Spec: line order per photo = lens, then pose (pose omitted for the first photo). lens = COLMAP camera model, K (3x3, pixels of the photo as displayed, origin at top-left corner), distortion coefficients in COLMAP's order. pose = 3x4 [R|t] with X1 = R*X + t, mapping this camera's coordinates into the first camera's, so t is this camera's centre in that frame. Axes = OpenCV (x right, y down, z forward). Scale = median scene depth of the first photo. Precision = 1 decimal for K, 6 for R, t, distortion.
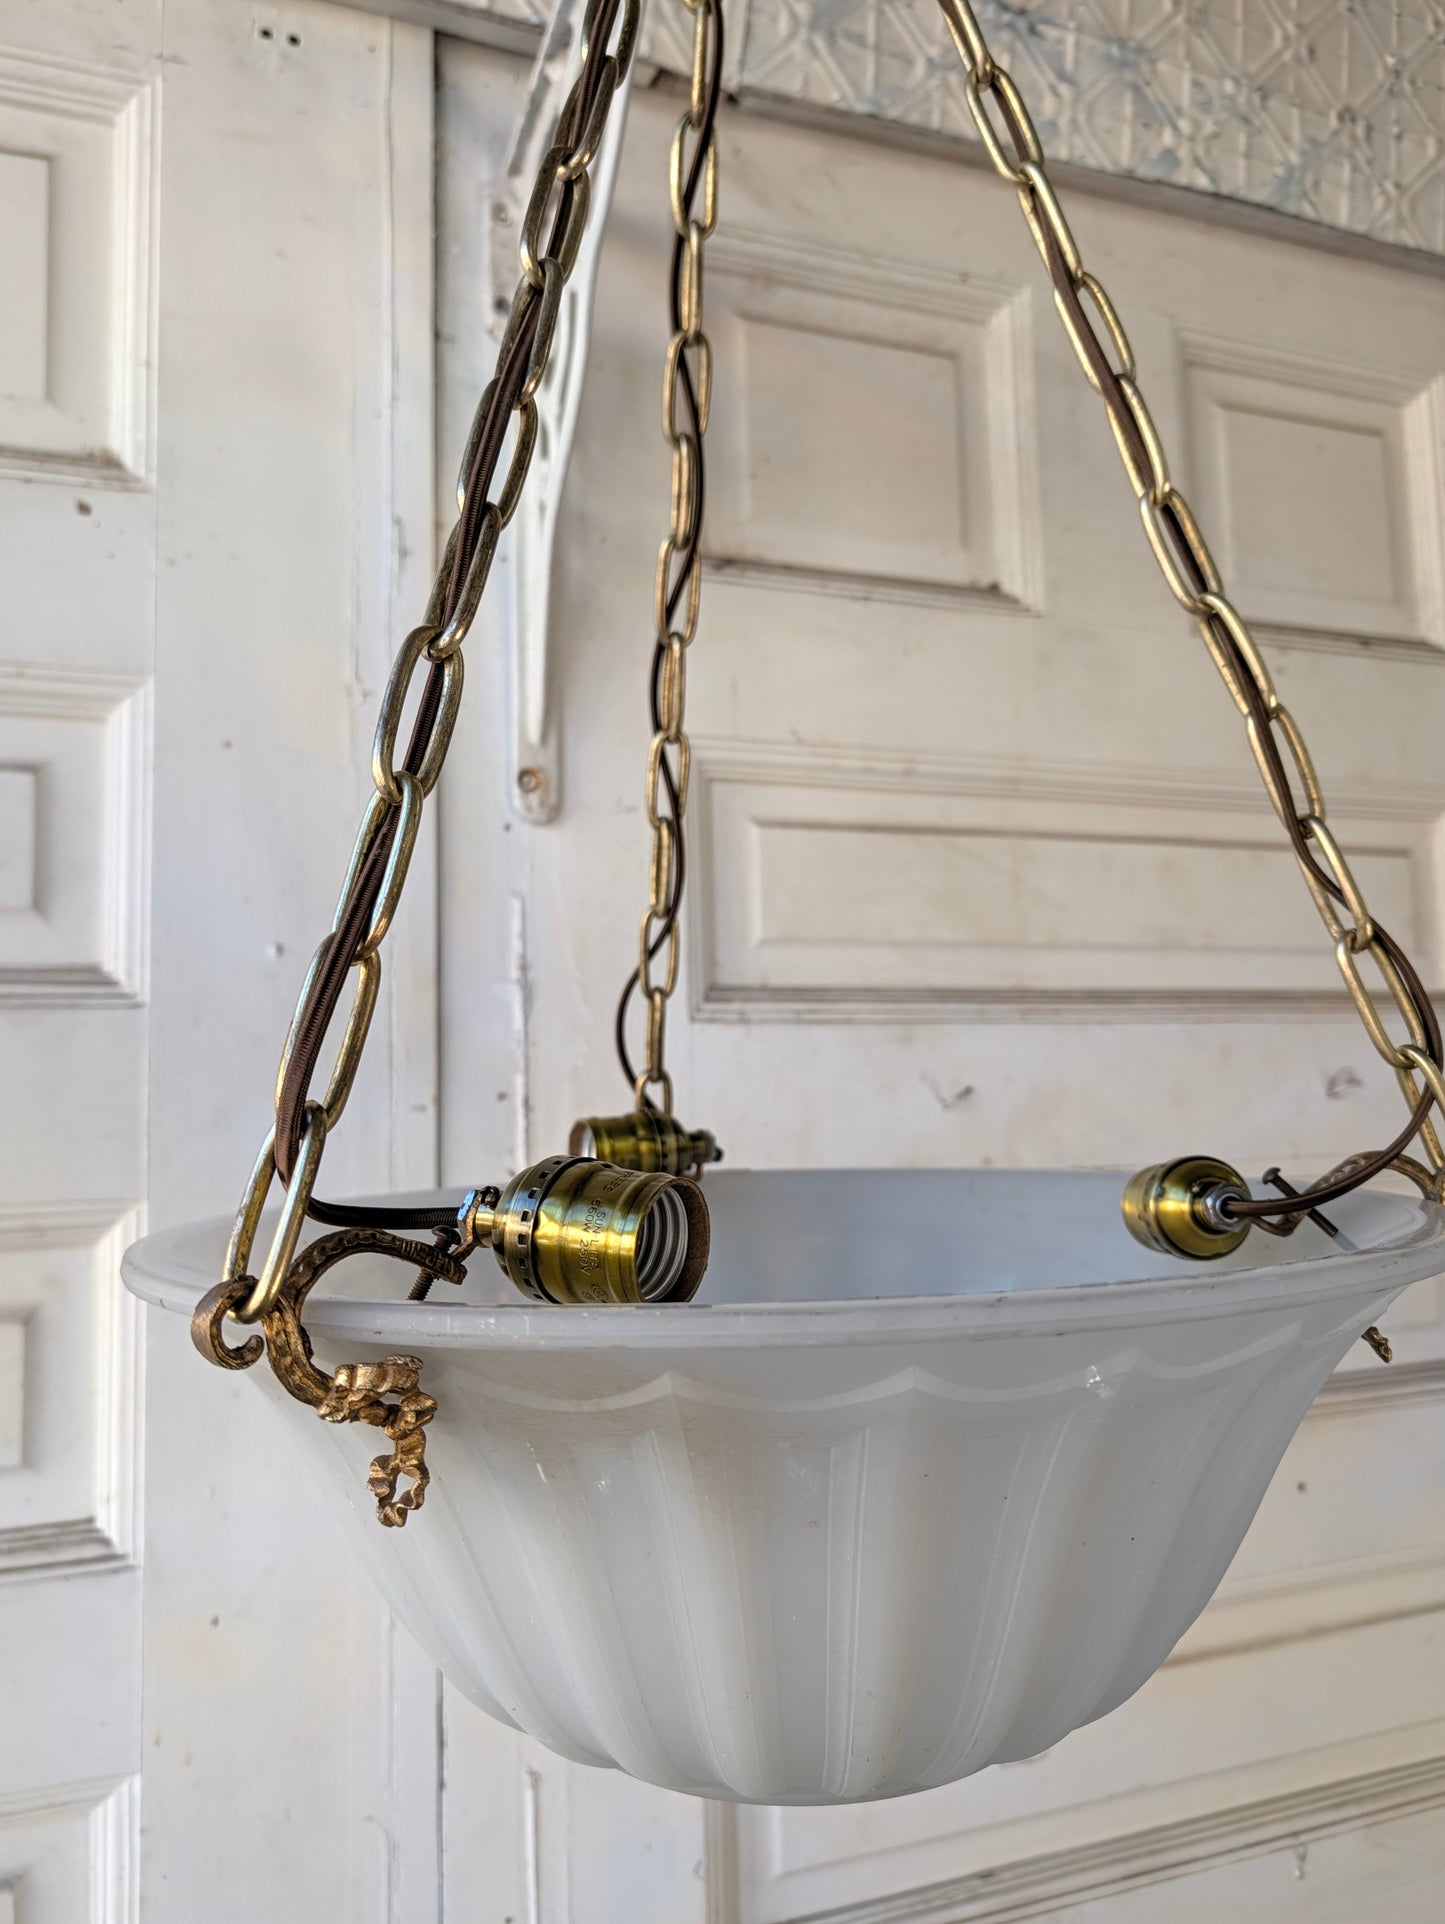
lens RADIAL K [[1497.7, 0, 771.2], [0, 1497.7, 995.4], [0, 0, 1]] dist [-0.000397, -0.014843]
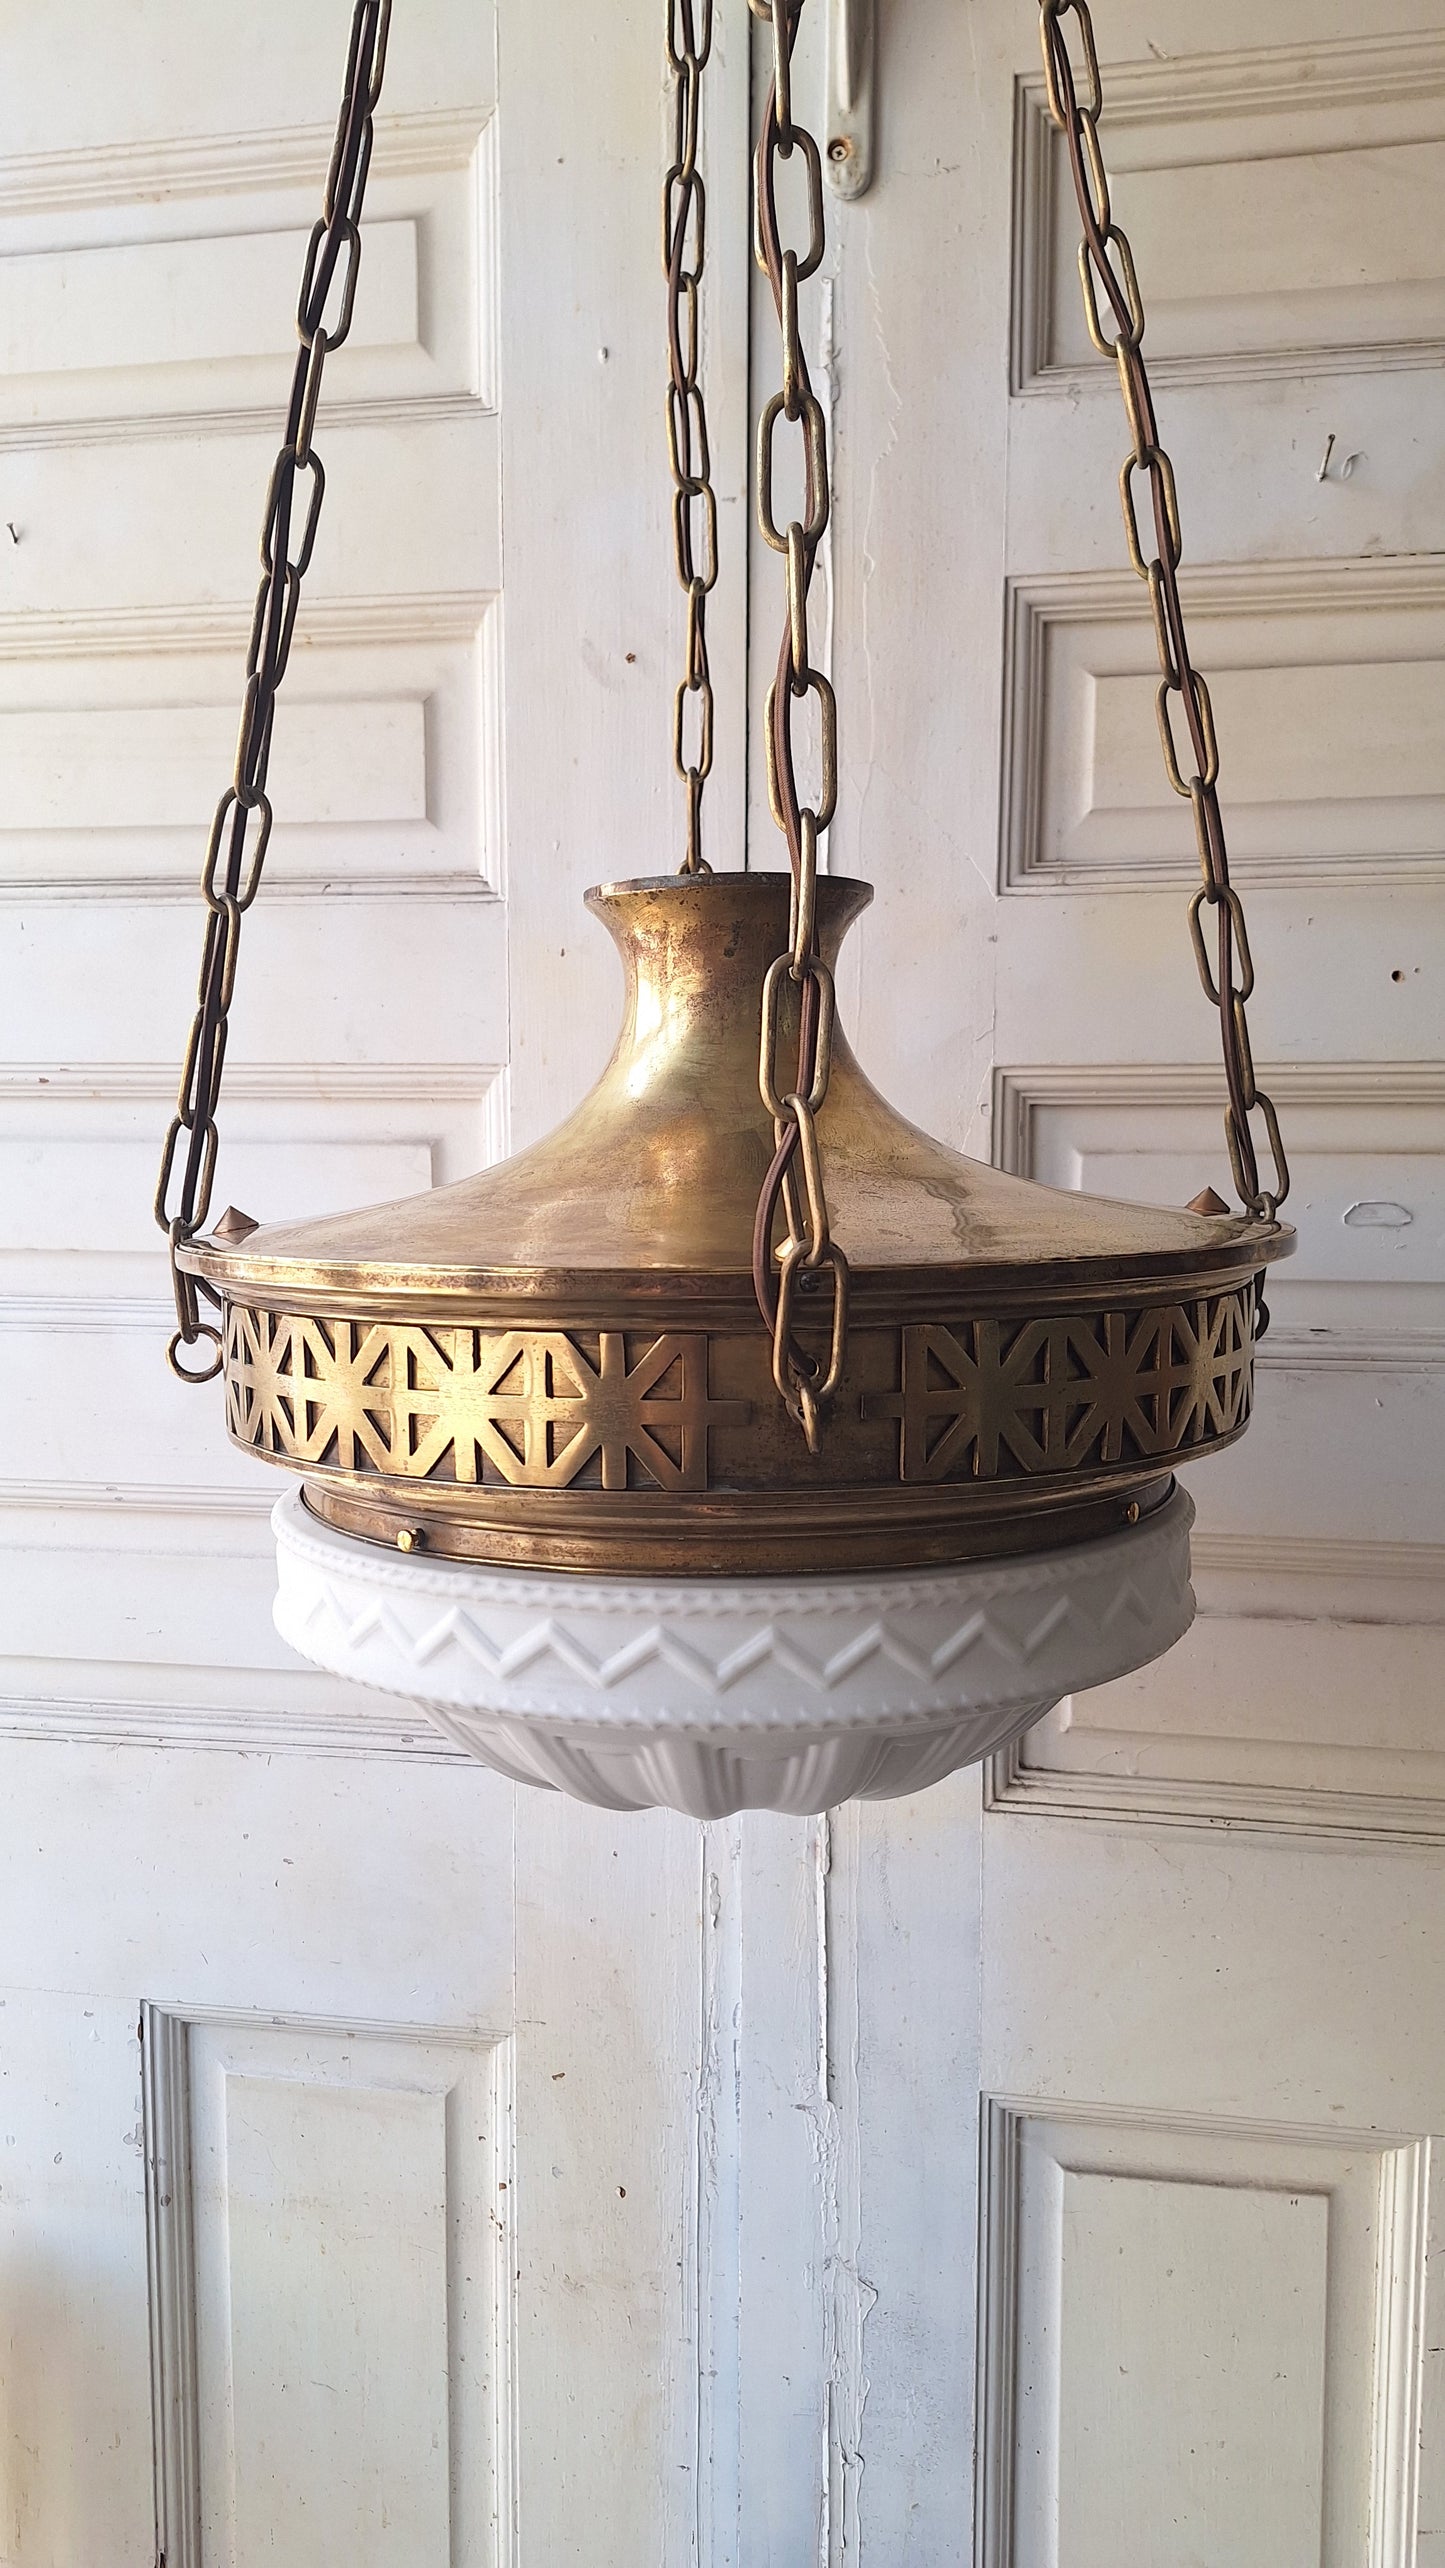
lens RADIAL K [[1832.6, 0, 725.3], [0, 1832.6, 1268.7], [0, 0, 1]] dist [0.074372, -0.098746]
pose [[0.839393, 0.072500, -0.538668, 0.432603], [0.023491, 0.985298, 0.169219, 0.330604], [0.543017, -0.154695, 0.825350, -0.144568]]
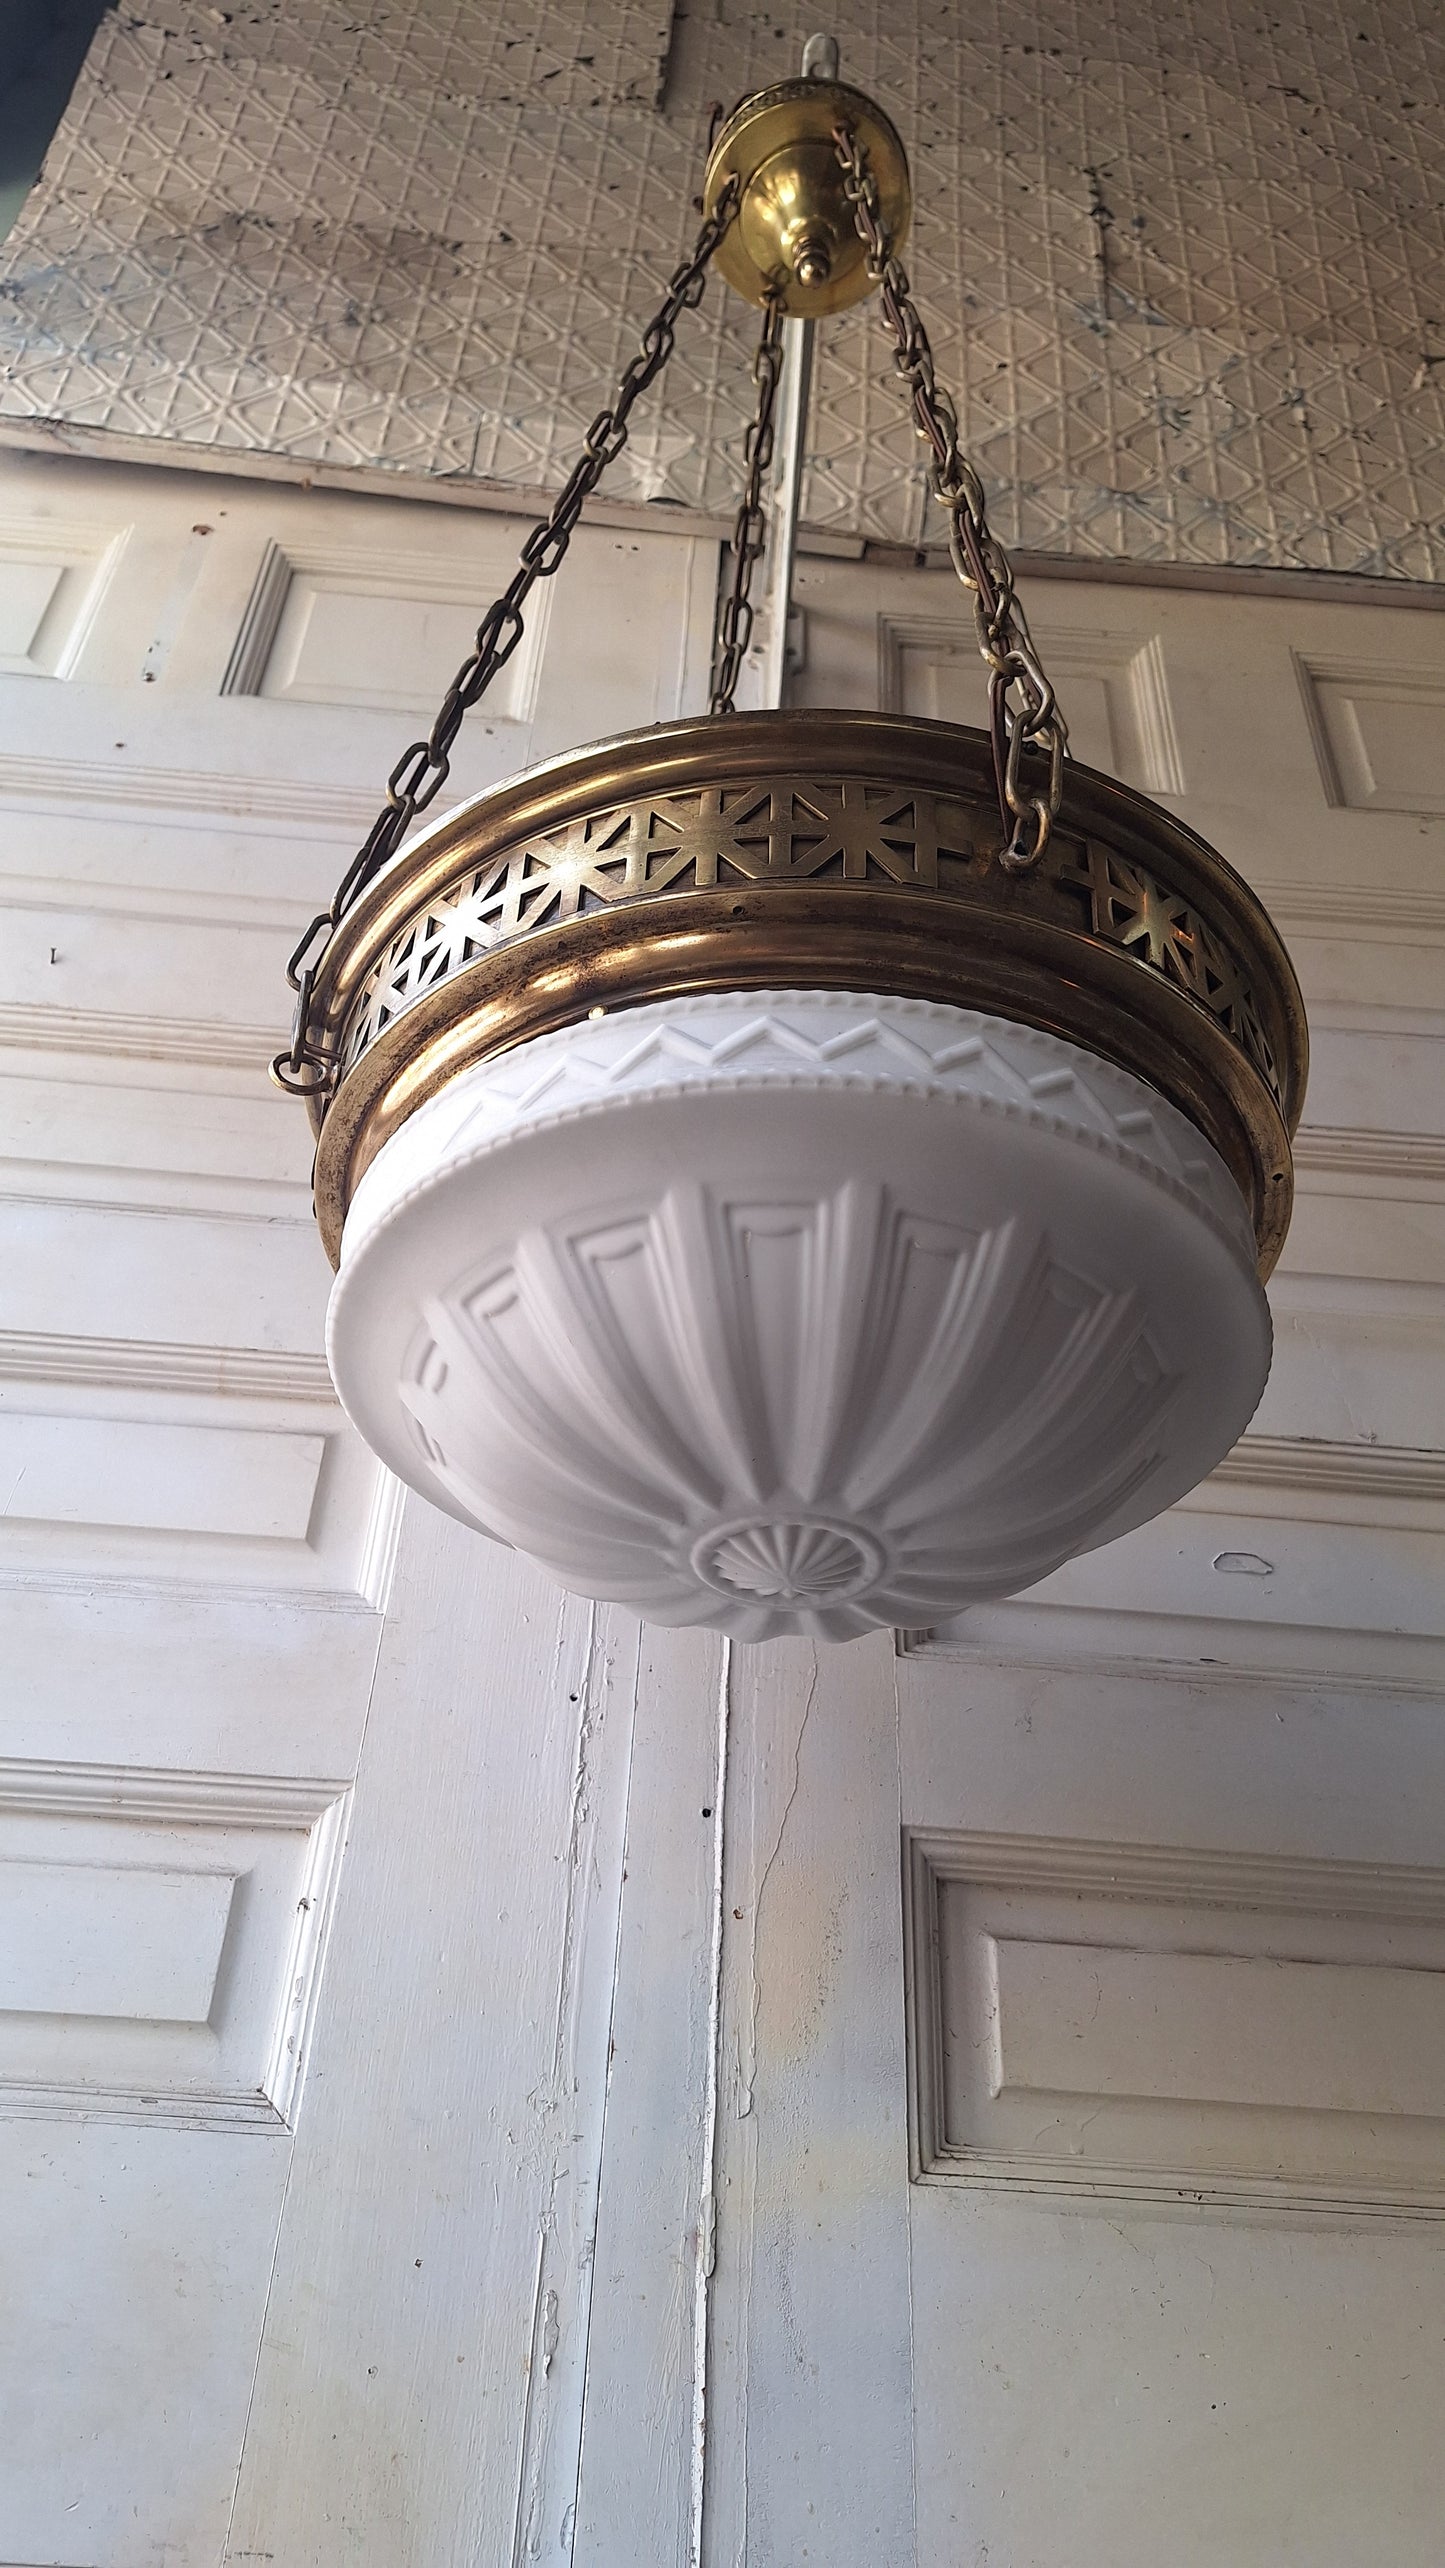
lens RADIAL K [[1846.0, 0, 725.1], [0, 1846.0, 1290.8], [0, 0, 1]] dist [0.003550, -0.008204]
pose [[0.947054, -0.141102, -0.288409, 0.212443], [-0.035312, 0.847036, -0.530361, 0.980516], [0.319128, 0.512465, 0.797206, -0.150034]]
